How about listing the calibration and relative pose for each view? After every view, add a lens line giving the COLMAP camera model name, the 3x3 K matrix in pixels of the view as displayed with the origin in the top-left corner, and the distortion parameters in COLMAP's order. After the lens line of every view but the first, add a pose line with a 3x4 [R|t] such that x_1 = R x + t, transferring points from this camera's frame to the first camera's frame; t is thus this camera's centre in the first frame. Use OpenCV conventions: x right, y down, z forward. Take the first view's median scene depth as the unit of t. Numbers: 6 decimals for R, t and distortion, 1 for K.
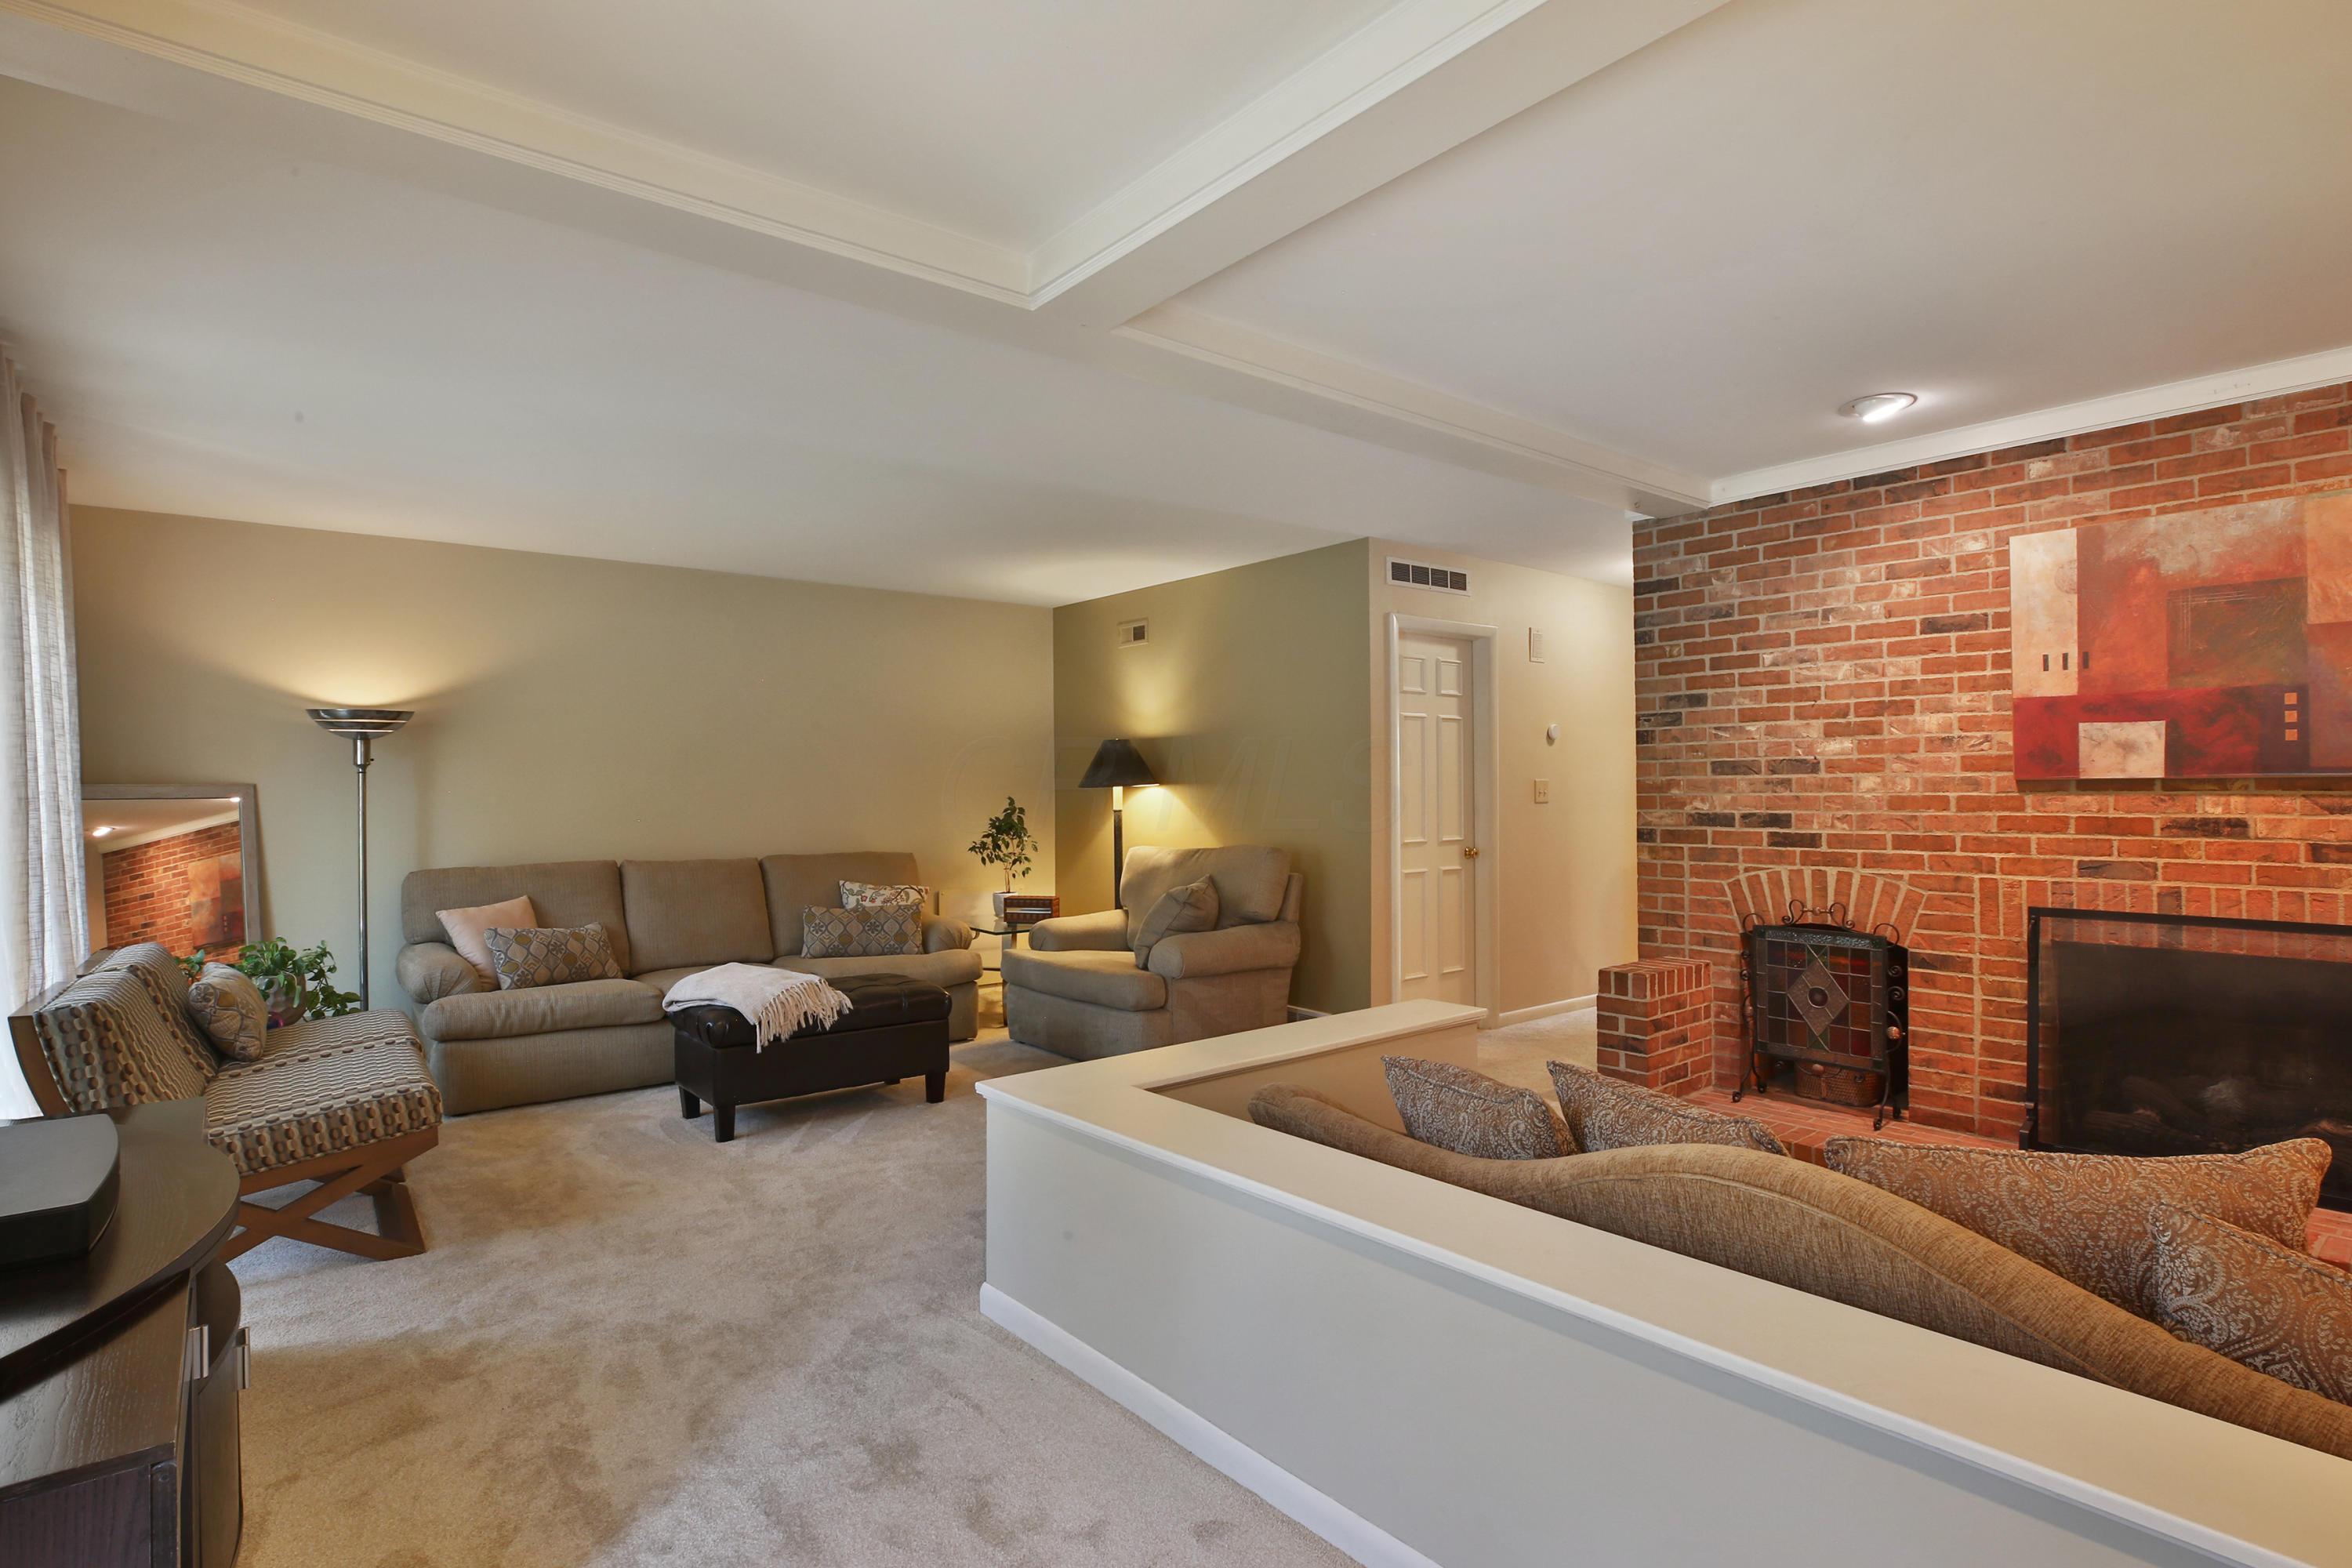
lens RADIAL K [[1175.4, 0, 1176.0], [0, 1175.4, 784.0], [0, 0, 1]] dist [-0.046824, 0.016398]
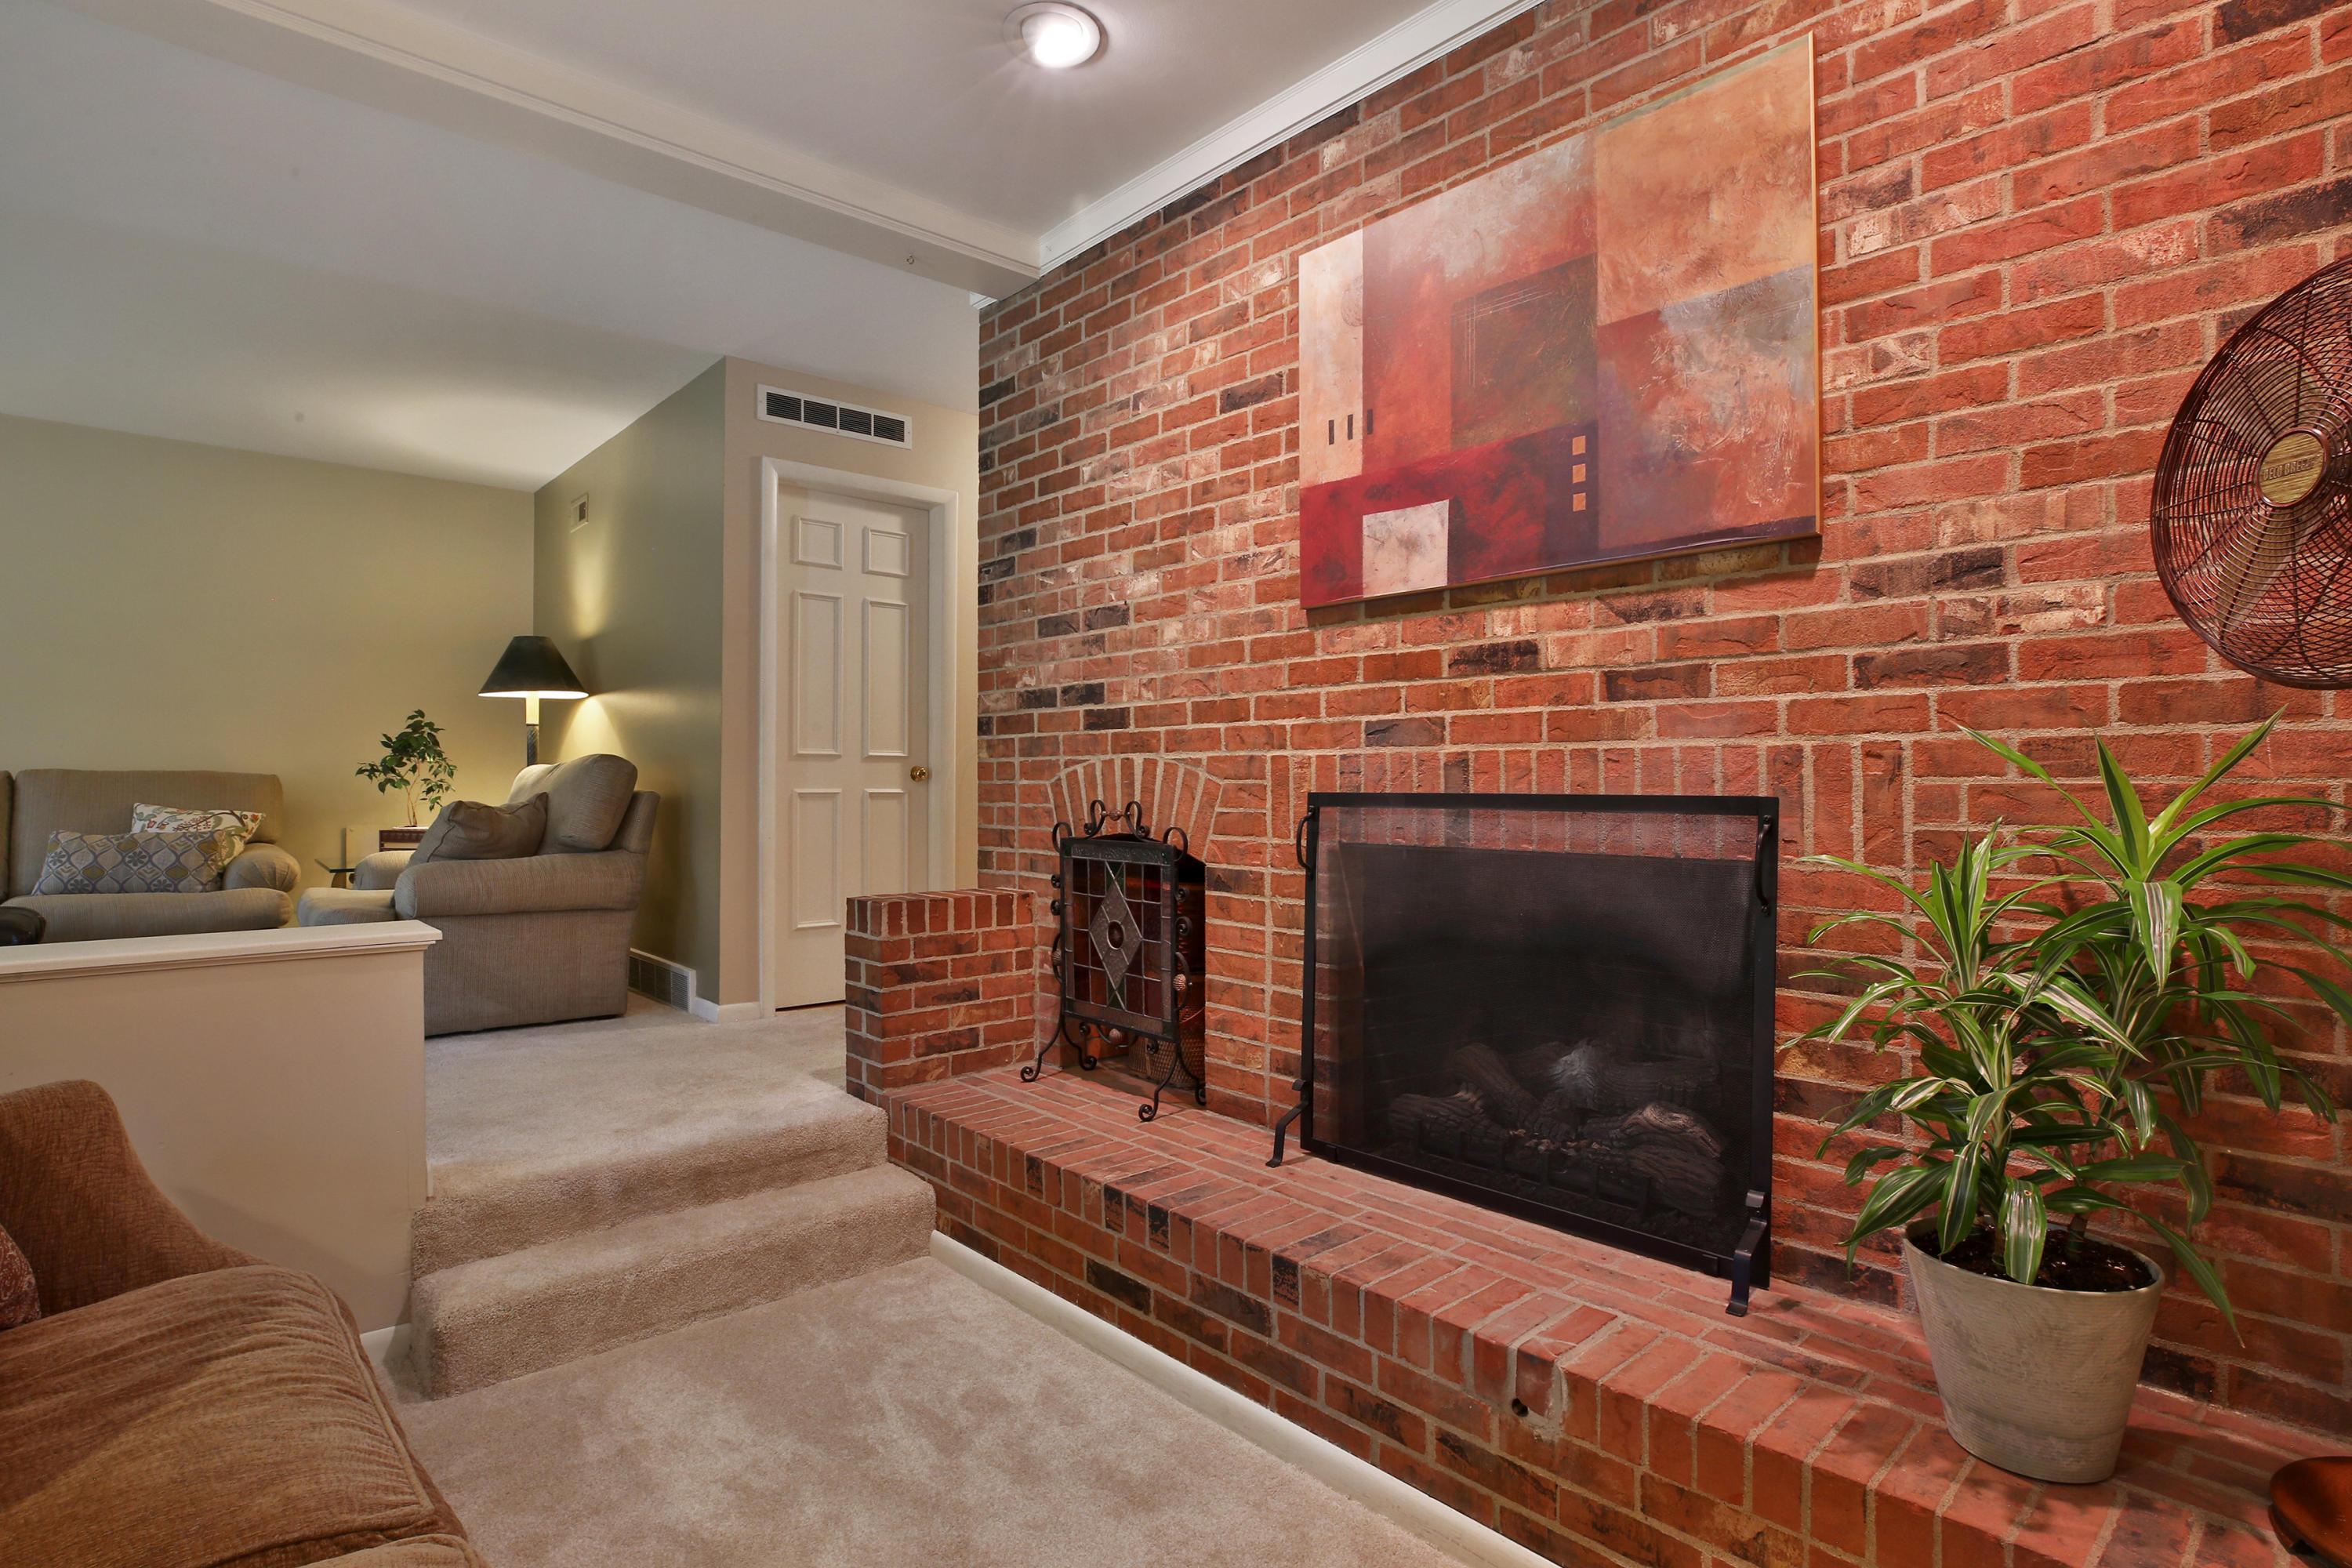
lens RADIAL K [[1175.4, 0, 1176.0], [0, 1175.4, 784.0], [0, 0, 1]] dist [-0.046824, 0.016398]
pose [[0.998321, 0.010000, 0.057056, 0.574749], [-0.010230, 0.999941, 0.003730, 0.091920], [-0.057015, -0.004307, 0.998364, 0.289006]]
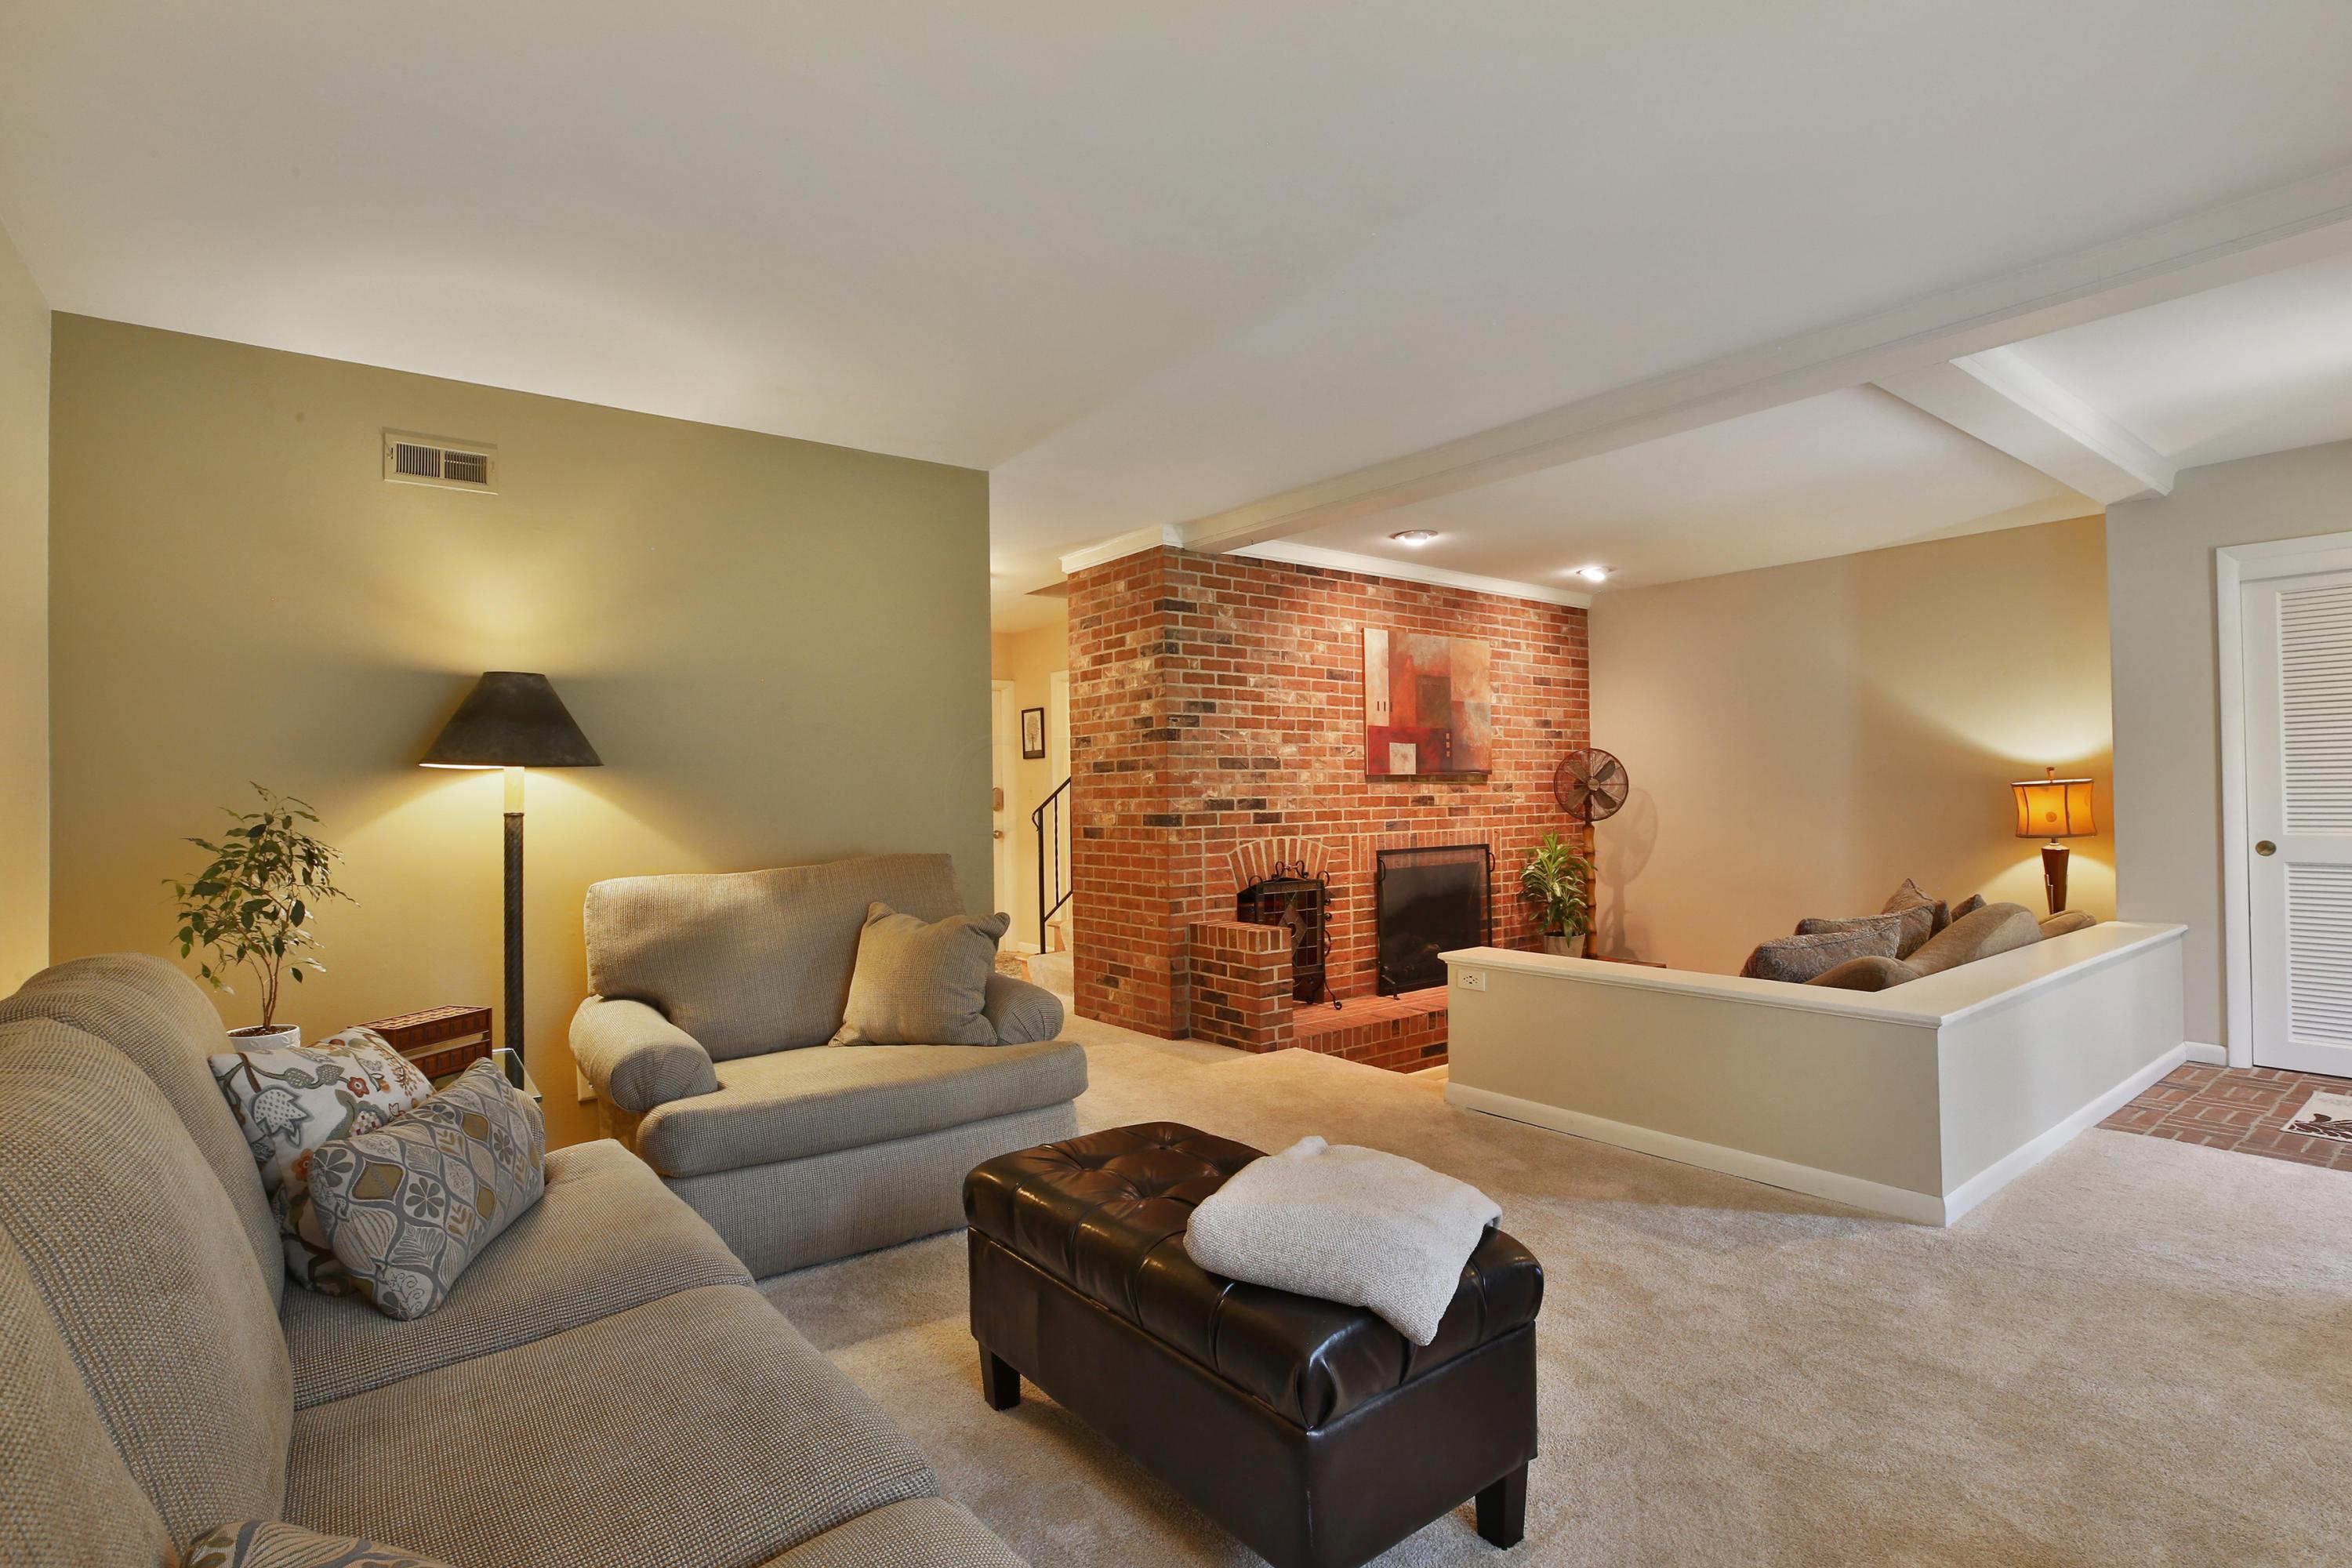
lens RADIAL K [[1133.3, 0, 1130.5], [0, 1133.3, 786.2], [0, 0, 1]] dist [-0.042978, 0.011995]
pose [[0.045937, 0.015804, 0.998819, -0.848807], [0.009536, 0.999822, -0.016258, 0.033501], [-0.998899, 0.010272, 0.045778, 1.181709]]
